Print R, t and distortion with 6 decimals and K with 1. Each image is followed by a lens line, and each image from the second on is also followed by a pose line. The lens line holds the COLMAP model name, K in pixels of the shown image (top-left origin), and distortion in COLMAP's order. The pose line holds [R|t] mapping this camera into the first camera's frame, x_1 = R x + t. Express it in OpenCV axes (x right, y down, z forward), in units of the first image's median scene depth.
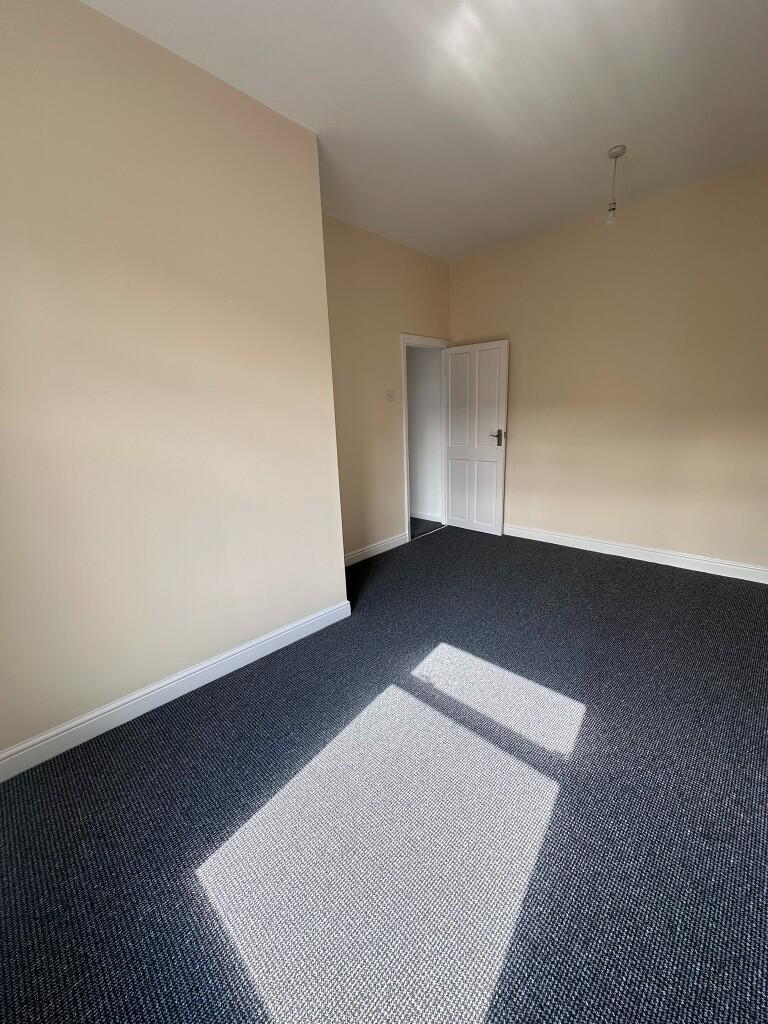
lens RADIAL K [[407.3, 0, 384.0], [0, 407.3, 512.0], [0, 0, 1]] dist [-0.001882, 0.000944]
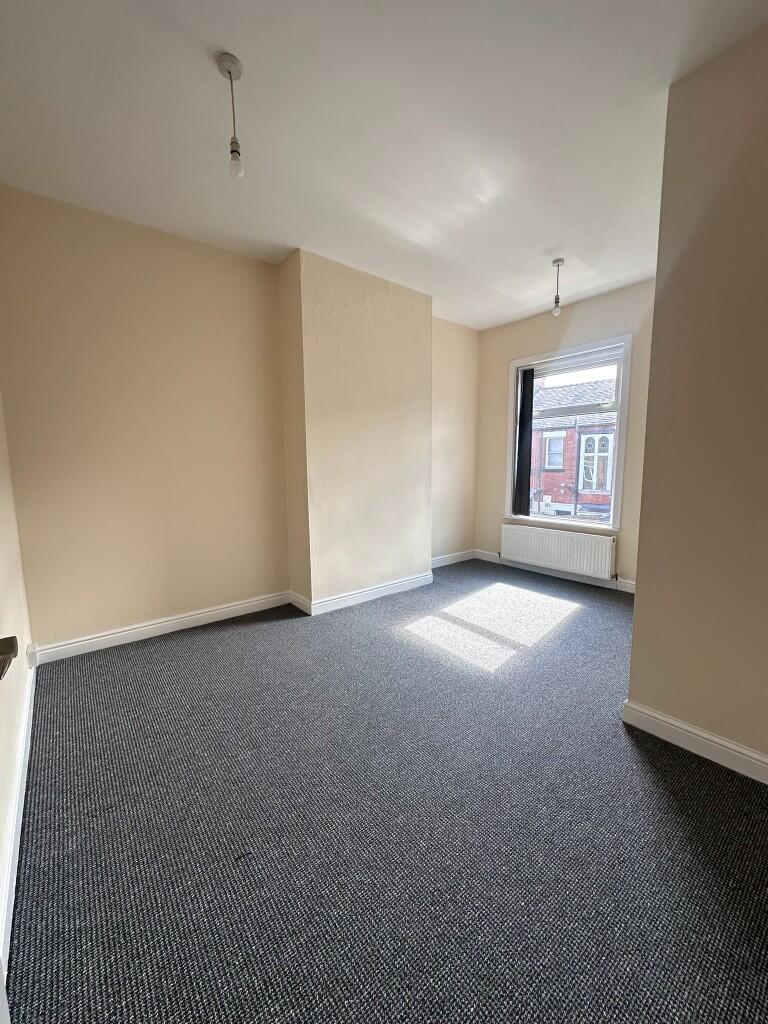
lens RADIAL K [[407.3, 0, 384.0], [0, 407.3, 512.0], [0, 0, 1]] dist [-0.001882, 0.000944]
pose [[-0.991526, 0.028146, 0.126824, 0.328907], [0.072151, 0.931148, 0.357432, -0.518055], [-0.108032, 0.363554, -0.925288, 2.193198]]
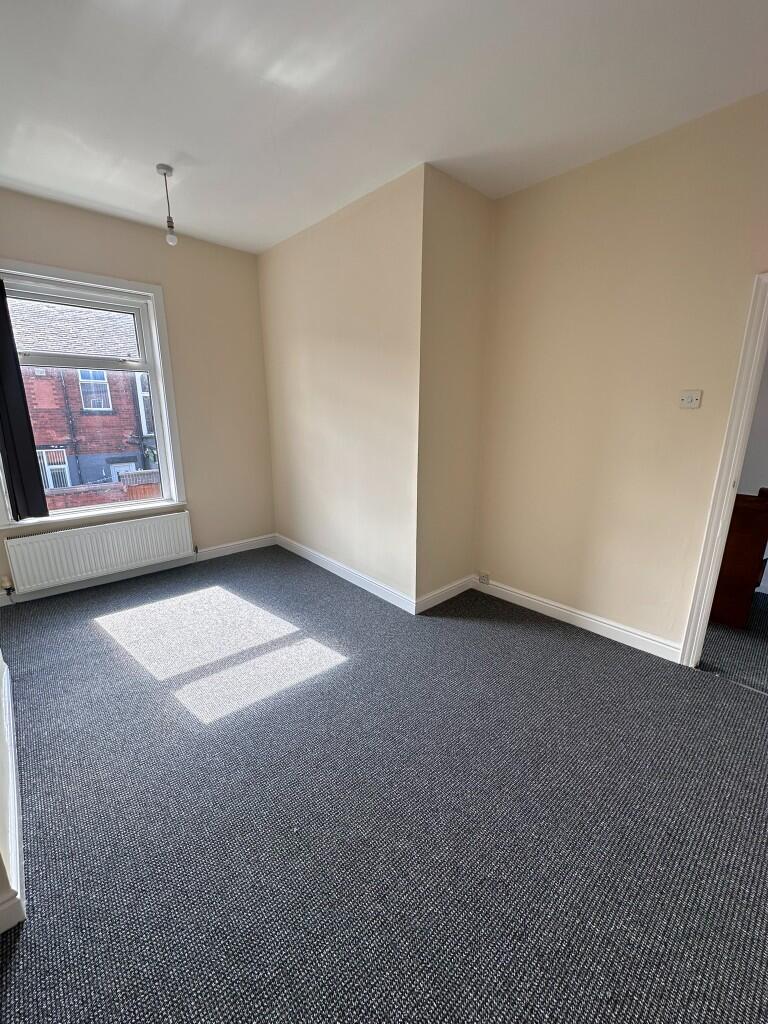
lens RADIAL K [[407.3, 0, 384.0], [0, 407.3, 512.0], [0, 0, 1]] dist [-0.001882, 0.000944]
pose [[-0.066839, 0.271640, -0.960075, 1.192536], [-0.246827, 0.927818, 0.279697, -0.370110], [0.966752, 0.255667, 0.005034, 1.196149]]
